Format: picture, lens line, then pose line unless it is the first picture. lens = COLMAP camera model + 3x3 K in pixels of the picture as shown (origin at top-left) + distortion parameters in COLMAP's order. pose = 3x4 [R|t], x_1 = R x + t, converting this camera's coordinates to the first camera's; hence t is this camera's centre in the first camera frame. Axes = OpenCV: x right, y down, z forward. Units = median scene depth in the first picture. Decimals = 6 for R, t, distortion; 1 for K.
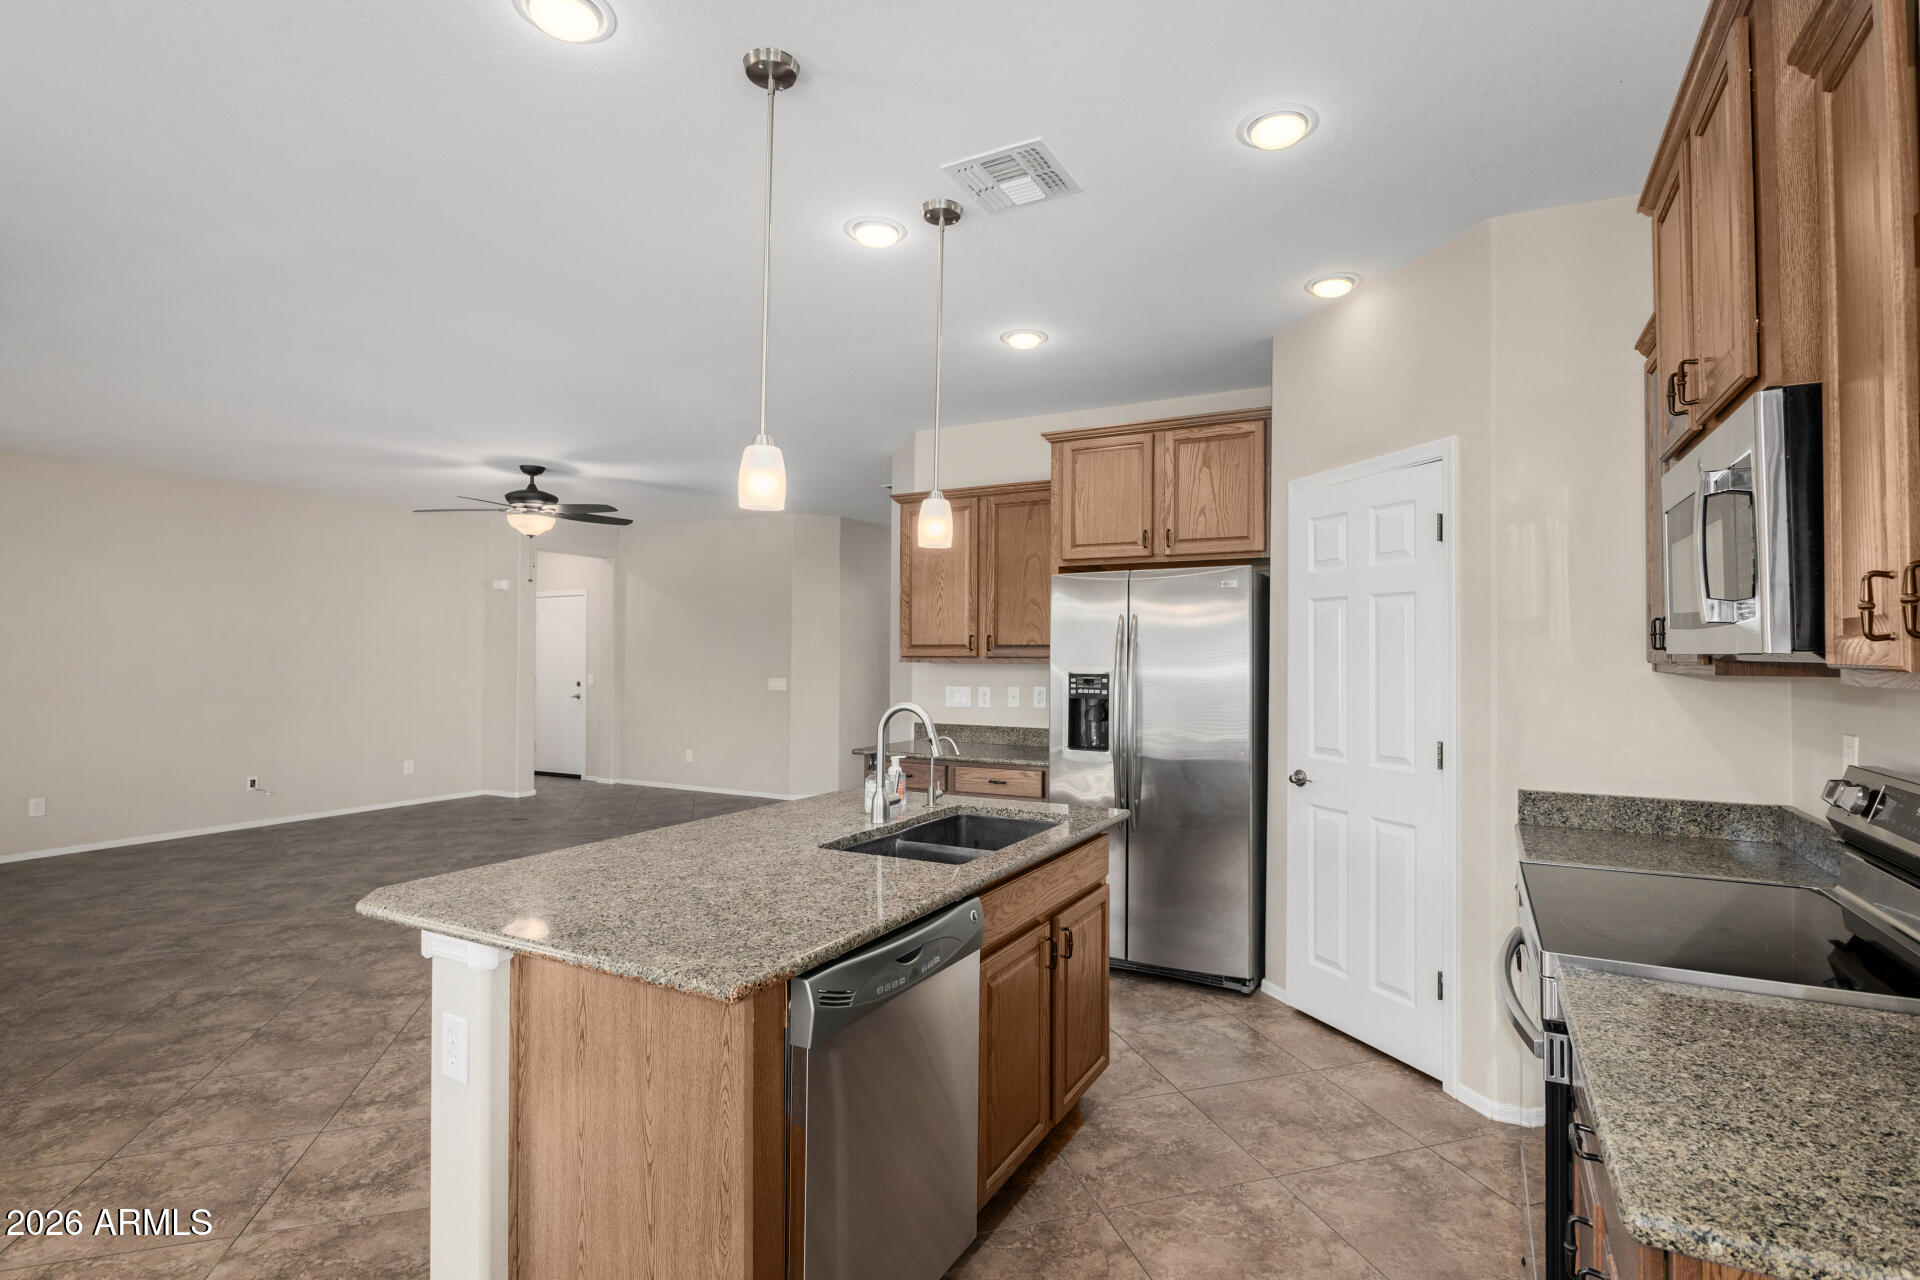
lens RADIAL K [[890.3, 0, 961.4], [0, 890.3, 648.8], [0, 0, 1]] dist [-0.003155, -0.001468]
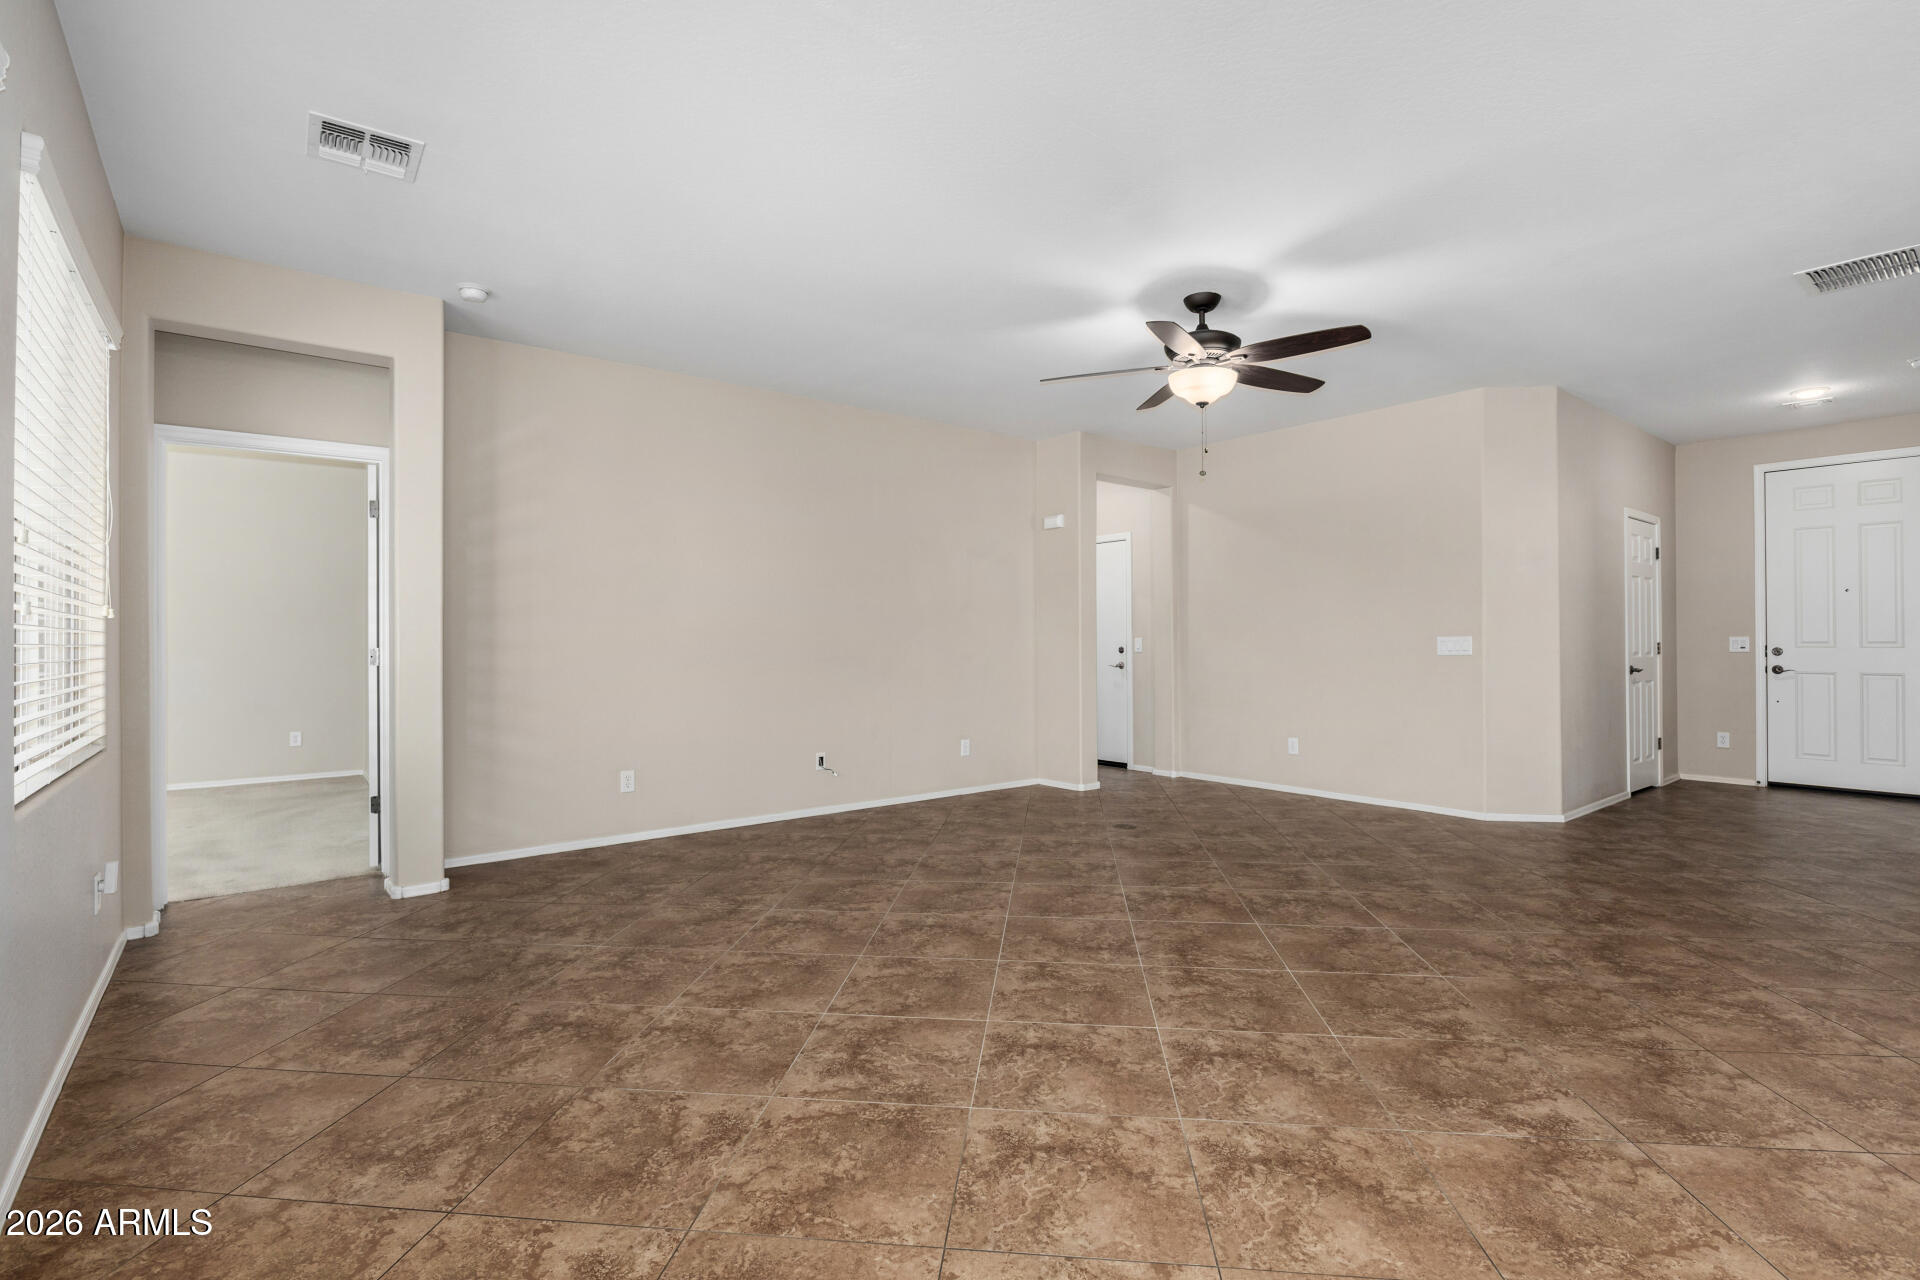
lens RADIAL K [[890.3, 0, 957.3], [0, 890.3, 635.5], [0, 0, 1]] dist [-0.003155, -0.001468]
pose [[0.913448, -0.008765, -0.406862, -0.347699], [0.009048, 0.999958, -0.001229, 0.037770], [0.406856, -0.002559, 0.913489, 0.300720]]
